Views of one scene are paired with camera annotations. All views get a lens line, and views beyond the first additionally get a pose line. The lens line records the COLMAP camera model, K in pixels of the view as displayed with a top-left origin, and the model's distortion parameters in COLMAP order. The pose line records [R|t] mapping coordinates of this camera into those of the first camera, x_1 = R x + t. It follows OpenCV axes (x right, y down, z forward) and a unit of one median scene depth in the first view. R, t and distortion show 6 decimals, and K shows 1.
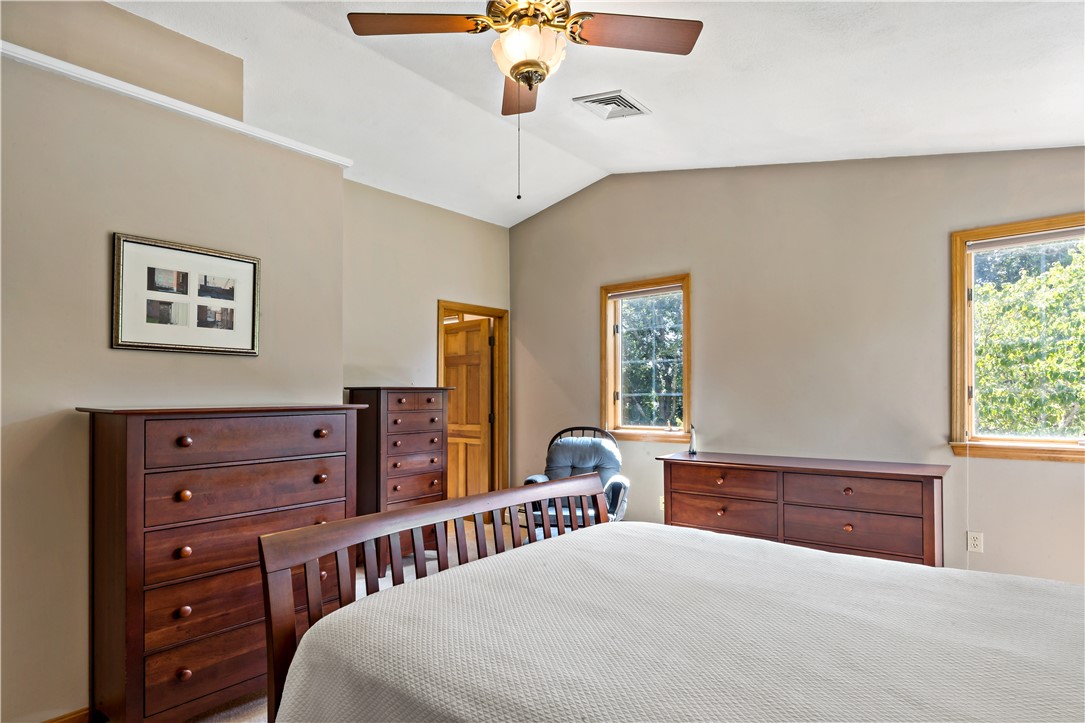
lens RADIAL K [[570.0, 0, 530.7], [0, 570.0, 385.4], [0, 0, 1]] dist [-0.001516, 0.000015]
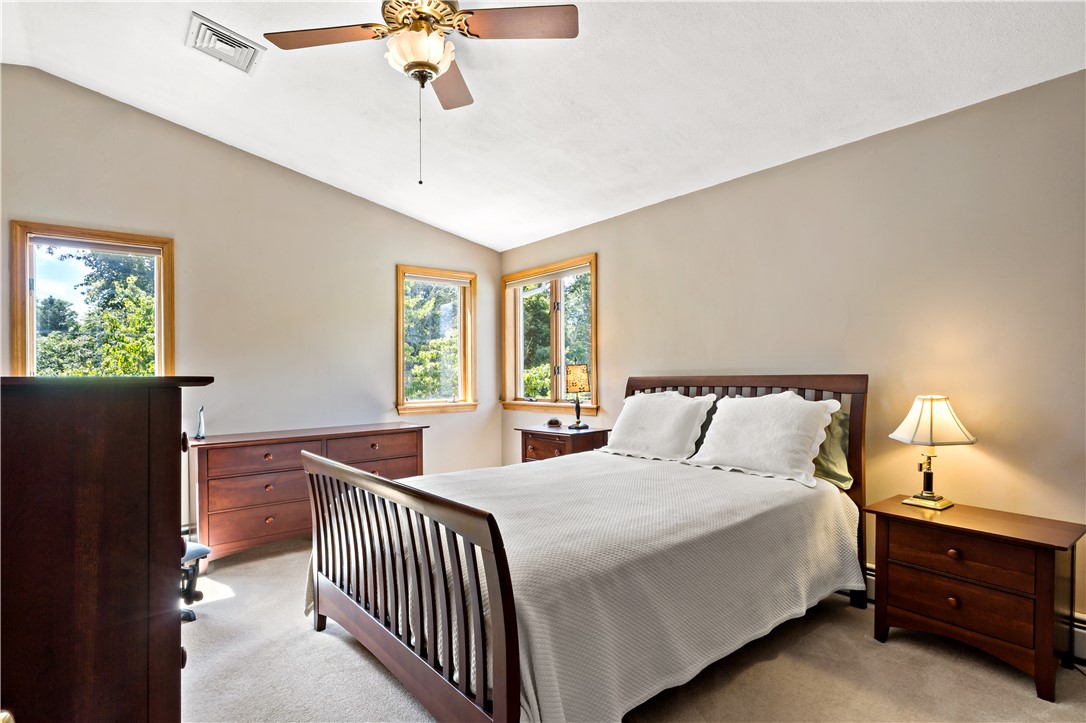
lens RADIAL K [[570.6, 0, 531.2], [0, 570.6, 385.4], [0, 0, 1]] dist [-0.001516, 0.000015]
pose [[0.200480, -0.013664, 0.979603, -0.646093], [-0.003720, 0.999885, 0.014708, 0.021525], [-0.979691, -0.006593, 0.200406, 0.359794]]
